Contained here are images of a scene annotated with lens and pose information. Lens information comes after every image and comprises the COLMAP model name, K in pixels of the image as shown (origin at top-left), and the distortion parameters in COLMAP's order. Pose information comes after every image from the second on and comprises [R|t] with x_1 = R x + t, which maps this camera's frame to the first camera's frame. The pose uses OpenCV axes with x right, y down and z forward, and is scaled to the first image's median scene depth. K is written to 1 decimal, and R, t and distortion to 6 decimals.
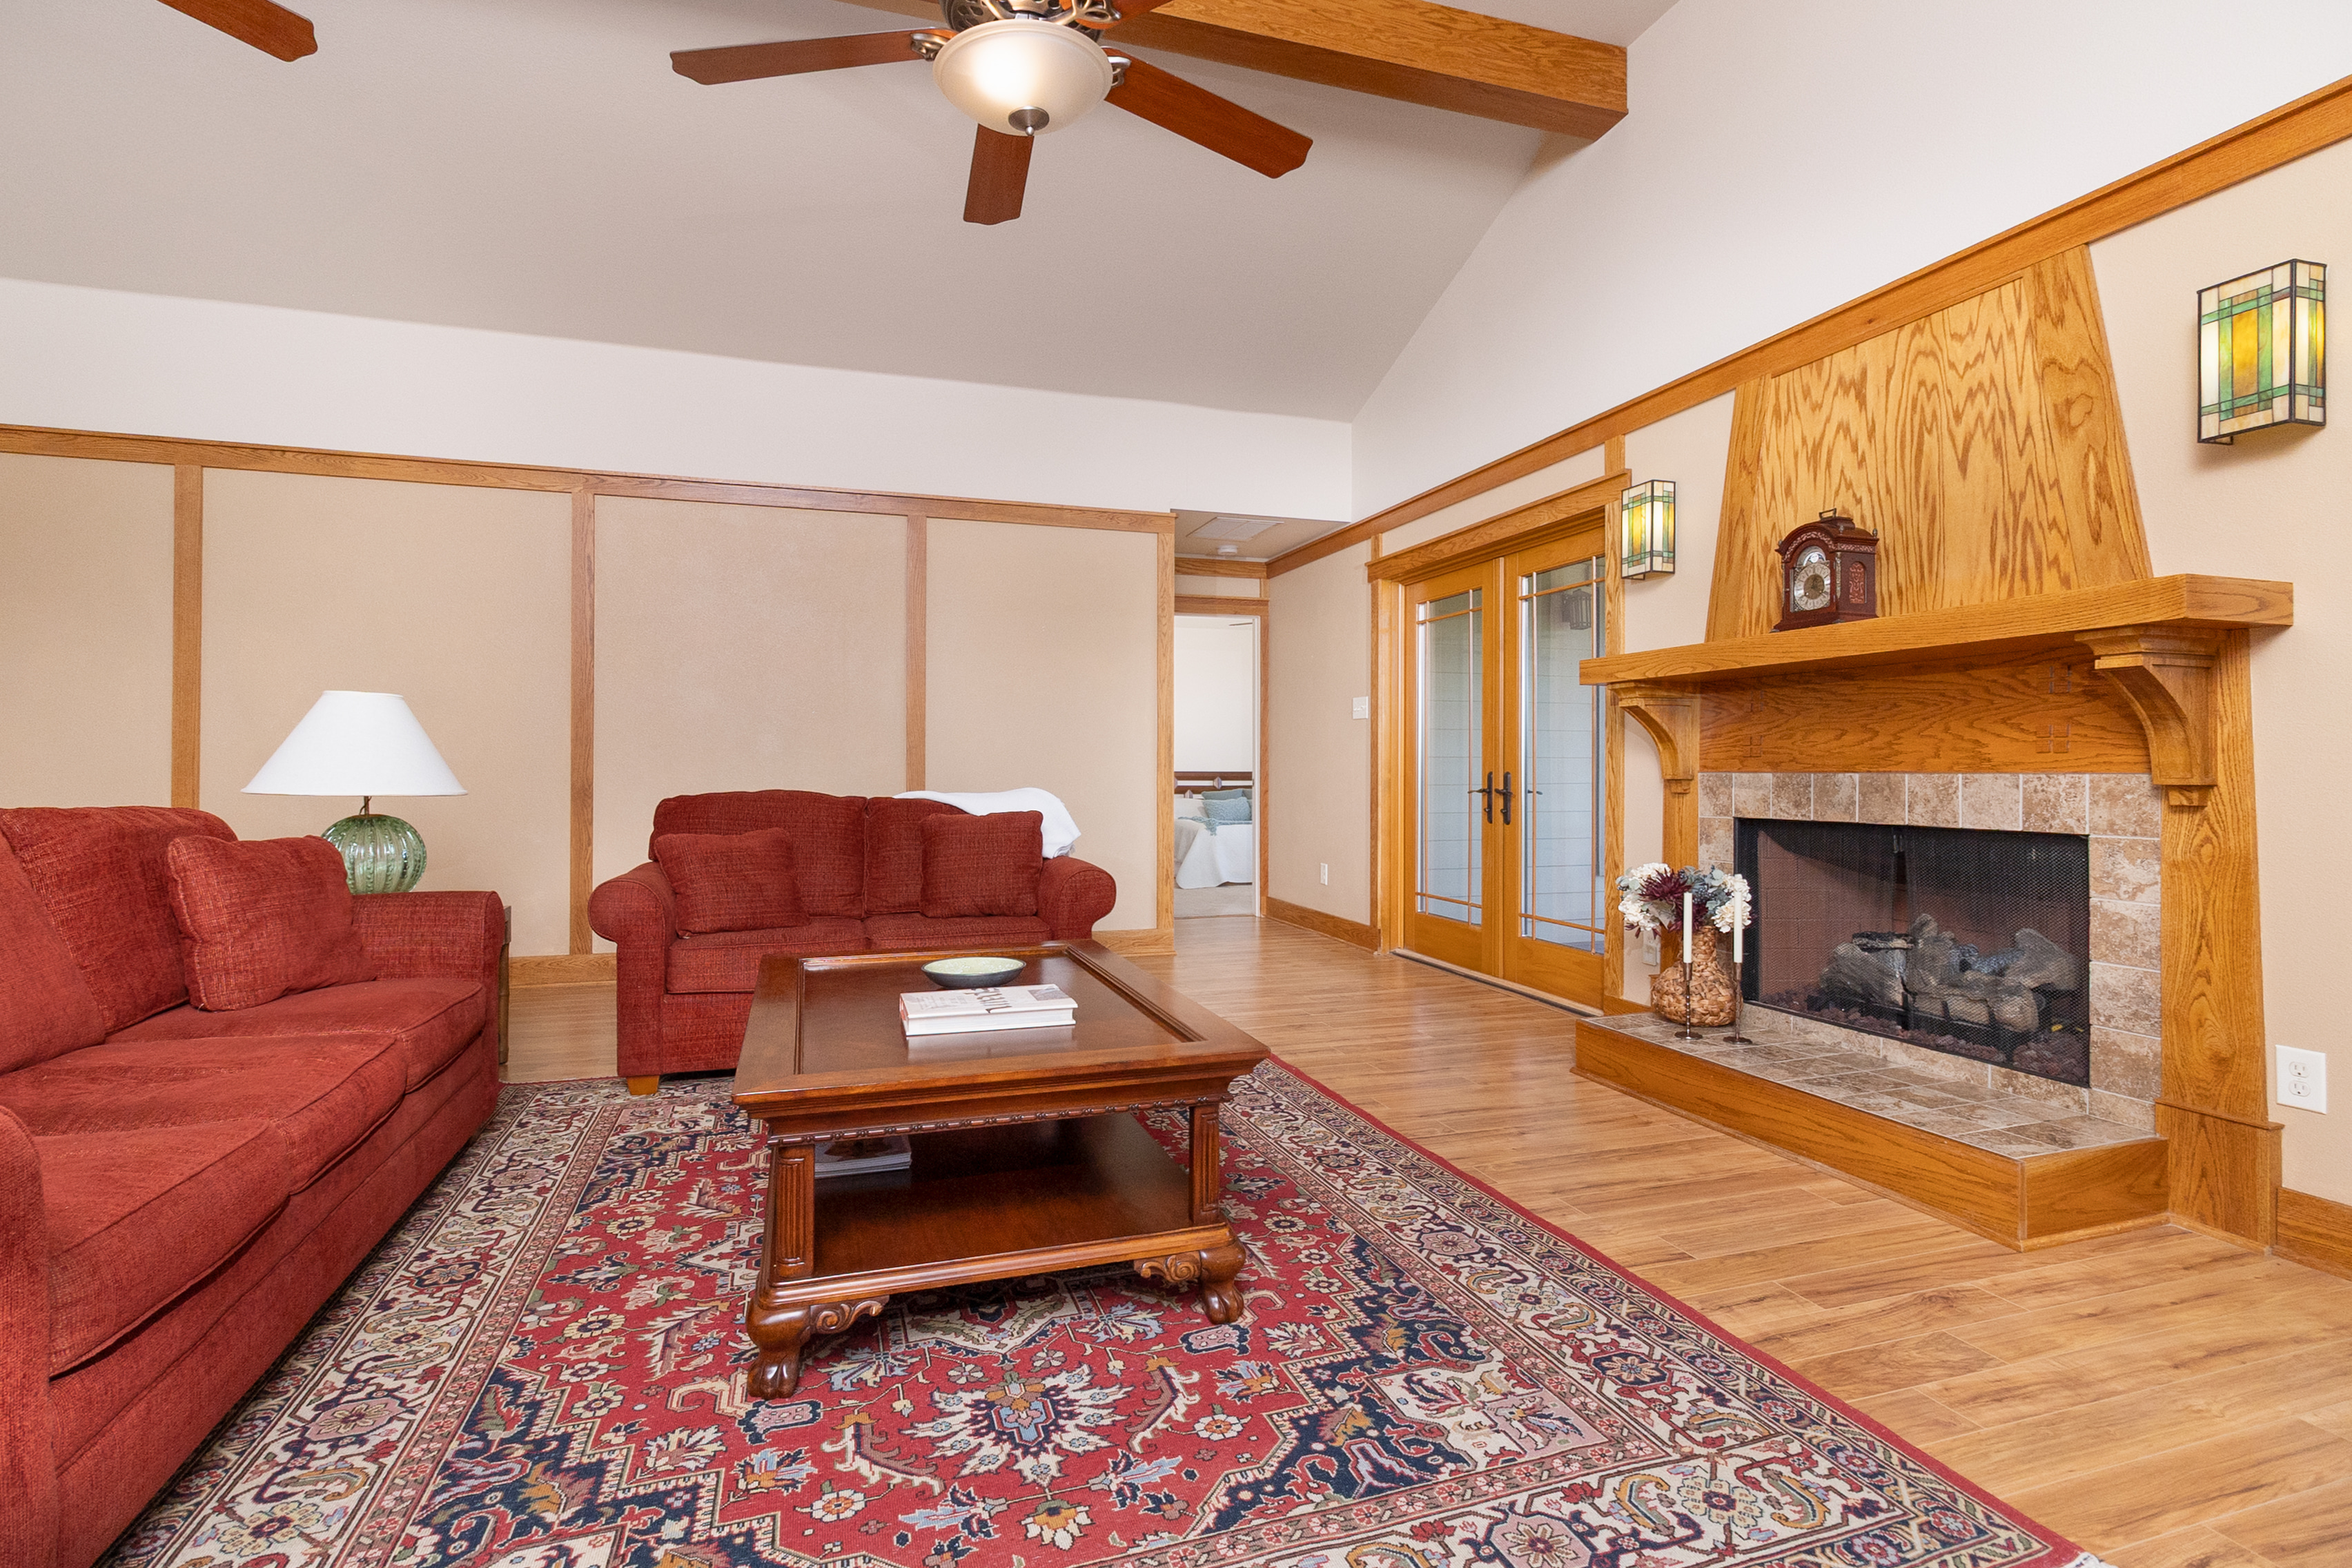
lens RADIAL K [[1101.0, 0, 1161.6], [0, 1101.0, 761.2], [0, 0, 1]] dist [-0.009521, 0.000181]
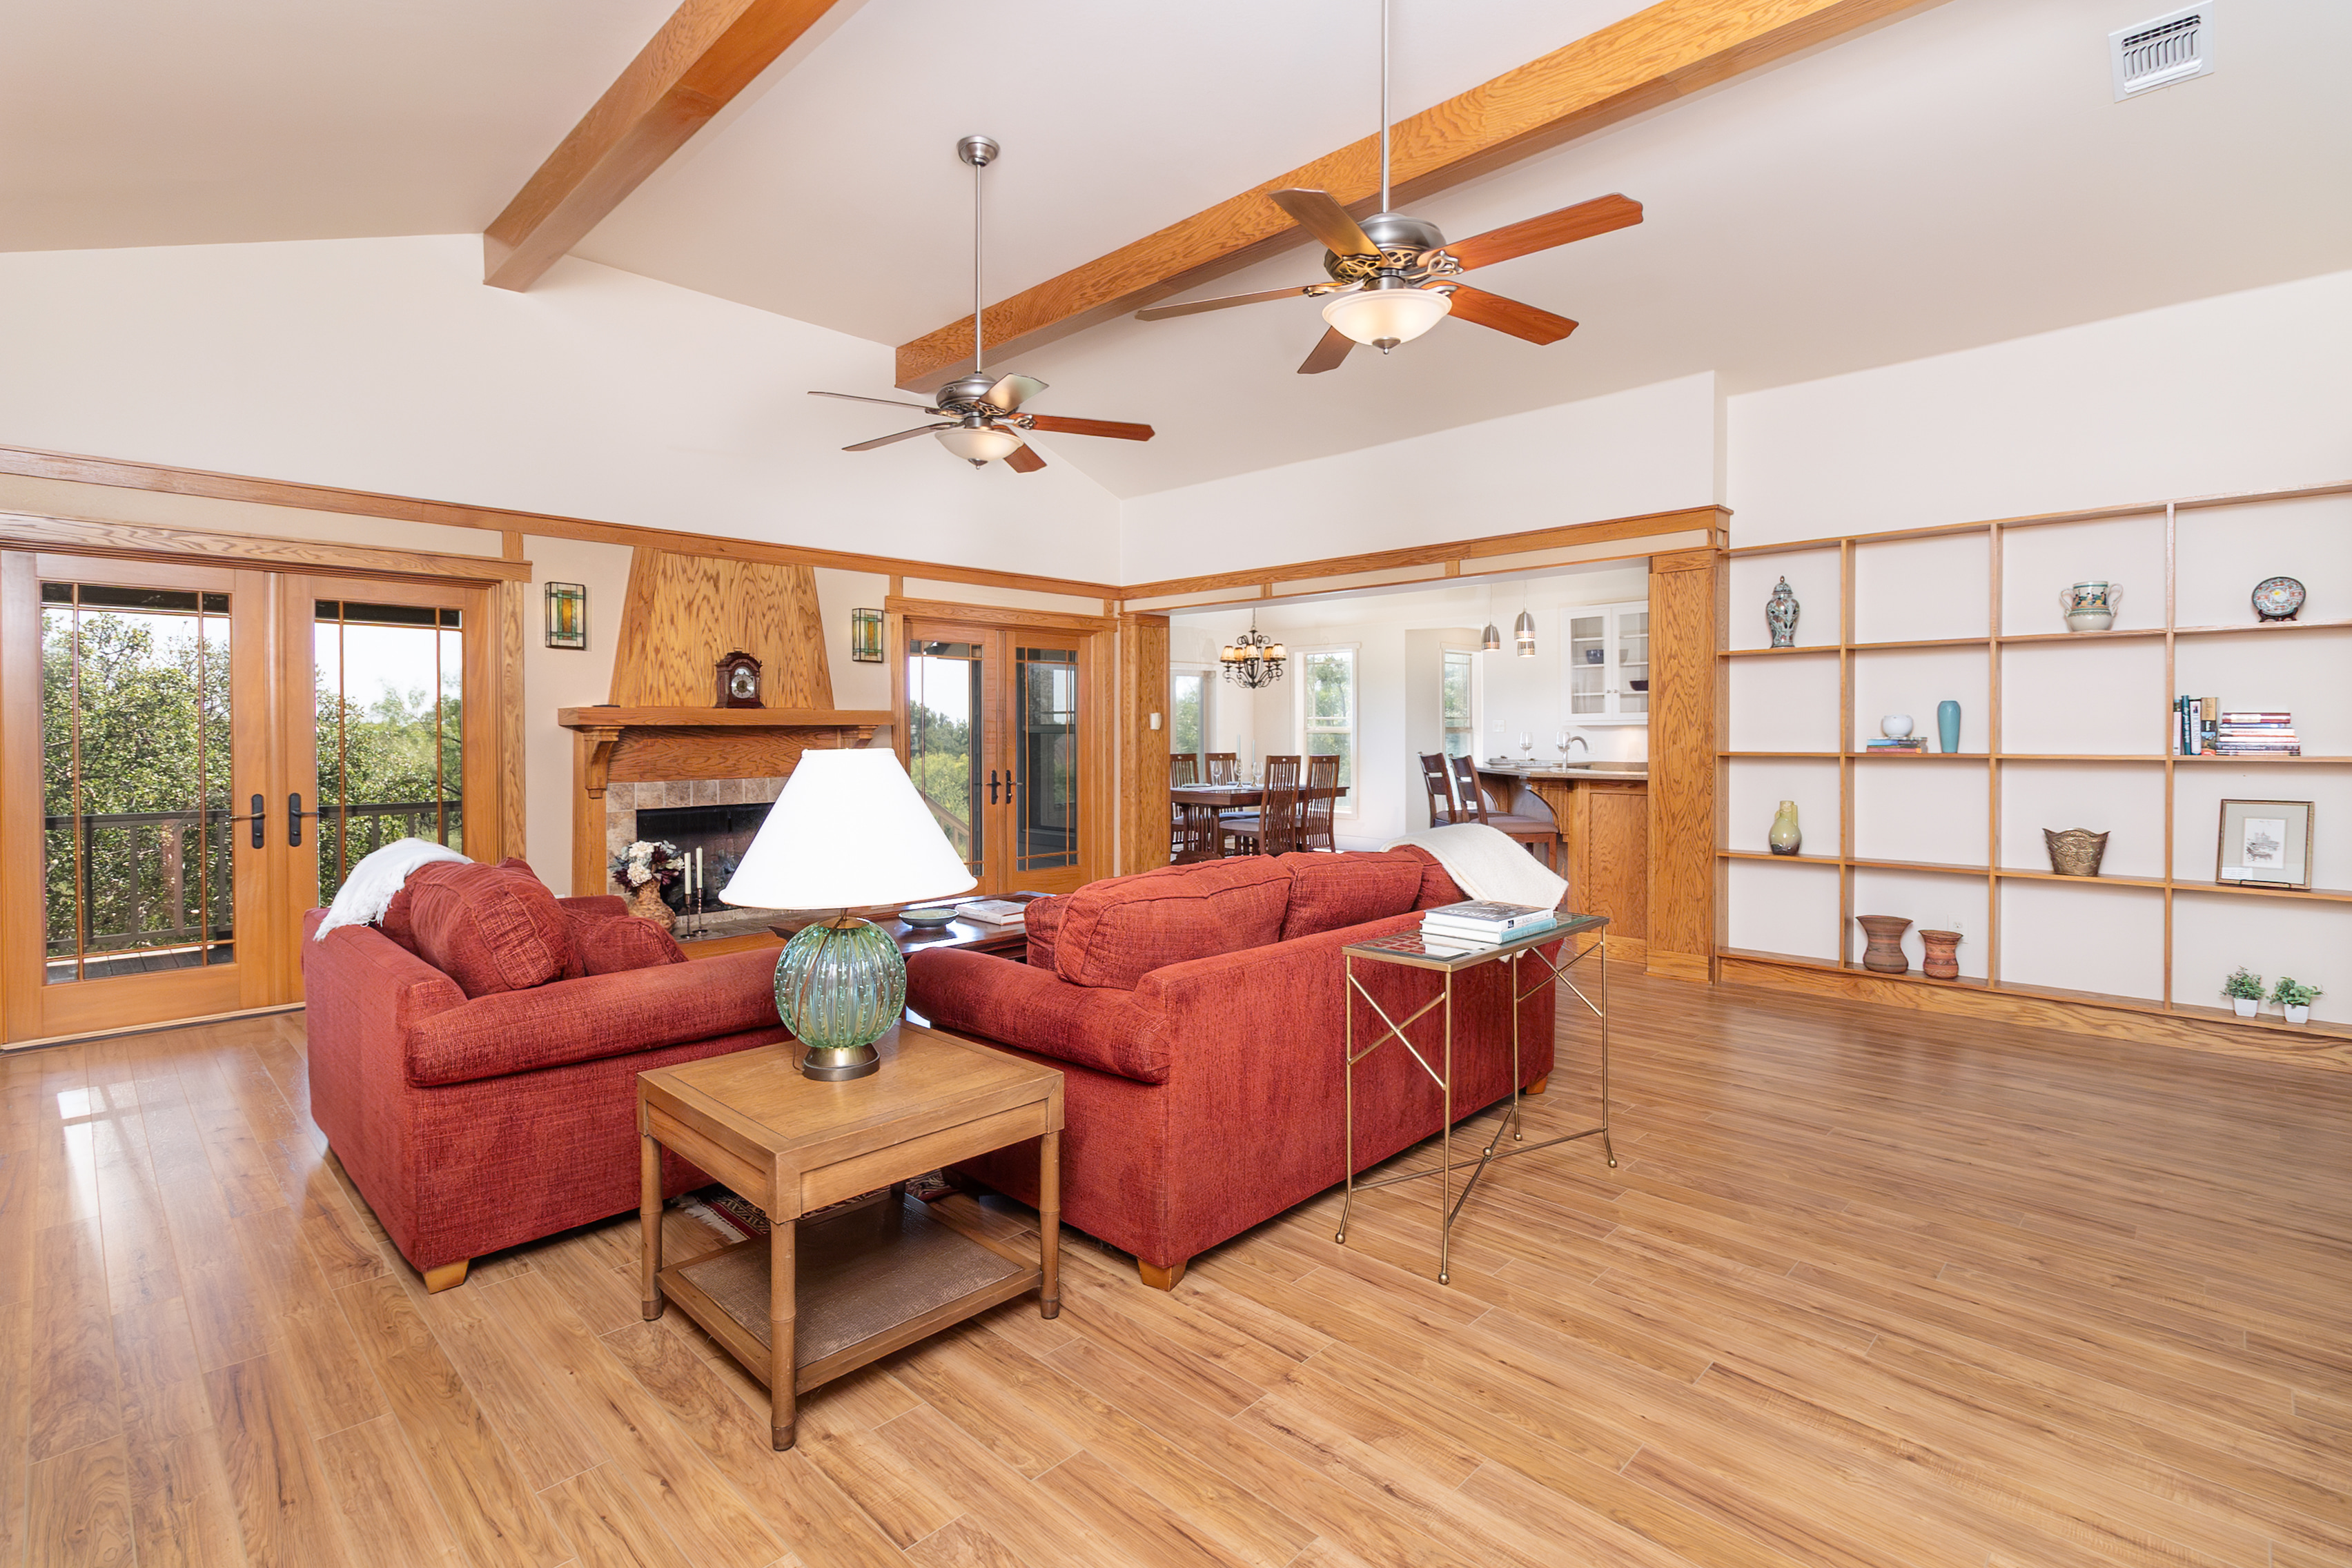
lens RADIAL K [[1101.0, 0, 1161.6], [0, 1101.0, 761.2], [0, 0, 1]] dist [-0.009521, 0.000181]
pose [[-0.469031, -0.023877, 0.882859, -1.400561], [-0.005309, 0.999693, 0.024216, -0.070485], [-0.883166, 0.006671, -0.469014, 1.167051]]
